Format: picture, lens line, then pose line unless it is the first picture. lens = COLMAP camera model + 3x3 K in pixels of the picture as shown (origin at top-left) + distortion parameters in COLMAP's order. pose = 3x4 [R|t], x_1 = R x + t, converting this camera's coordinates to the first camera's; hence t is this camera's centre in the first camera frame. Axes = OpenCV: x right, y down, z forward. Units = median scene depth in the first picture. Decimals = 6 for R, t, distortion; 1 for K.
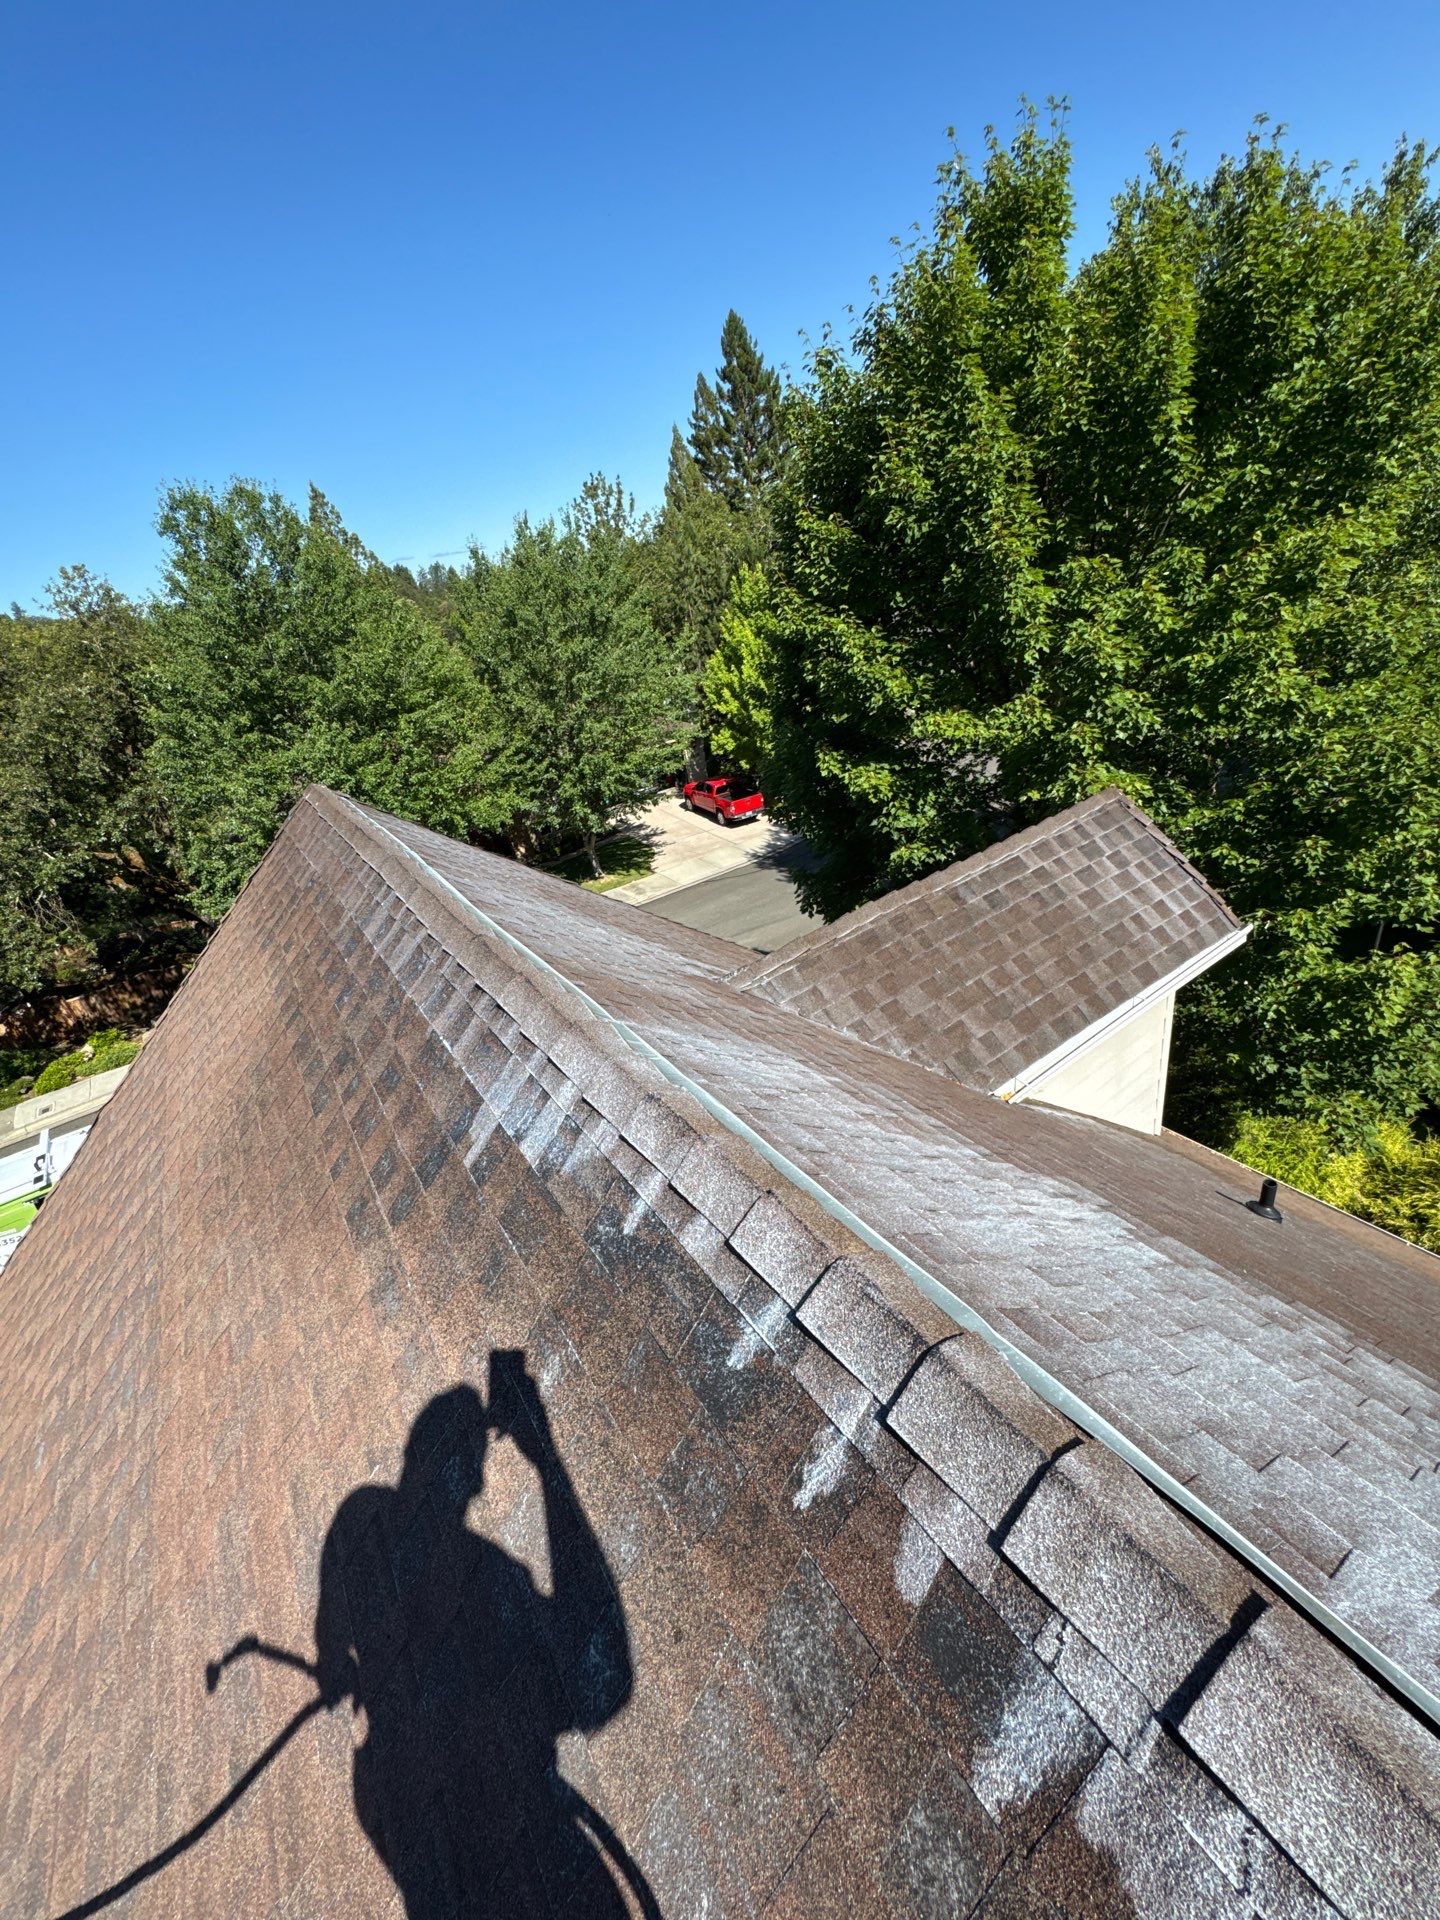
lens RADIAL K [[761.7, 0, 720.0], [0, 761.7, 960.0], [0, 0, 1]] dist [-0.002826, 0.000231]
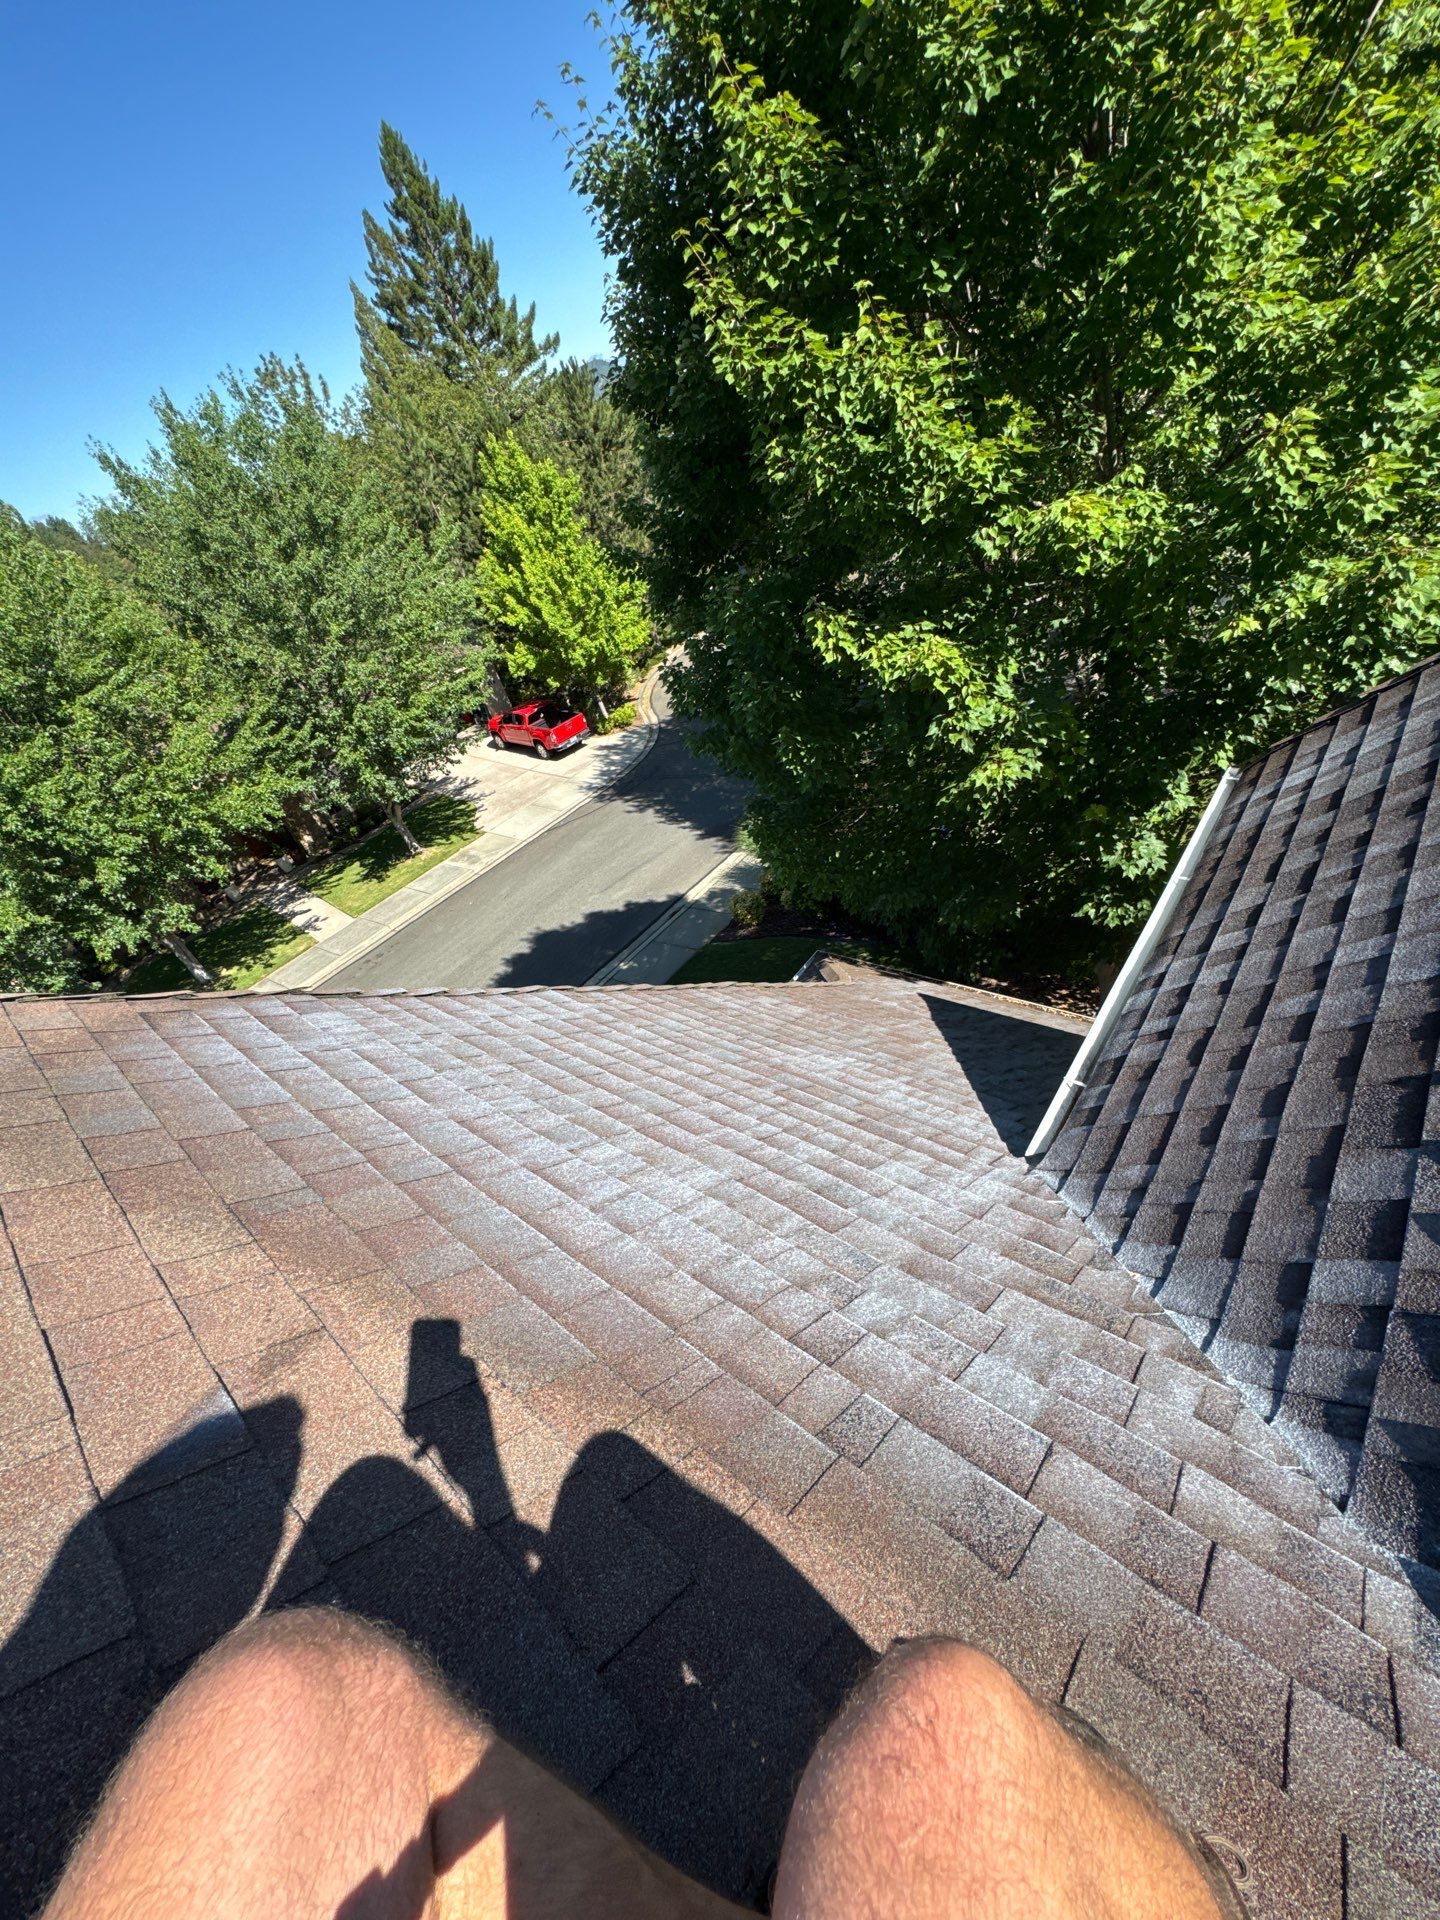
lens RADIAL K [[764.7, 0, 723.0], [0, 764.7, 959.6], [0, 0, 1]] dist [-0.003650, 0.000230]
pose [[0.950912, -0.249266, 0.183391, -0.022006], [0.227511, 0.964826, 0.131716, -0.028328], [-0.209773, -0.083527, 0.974176, 0.104123]]
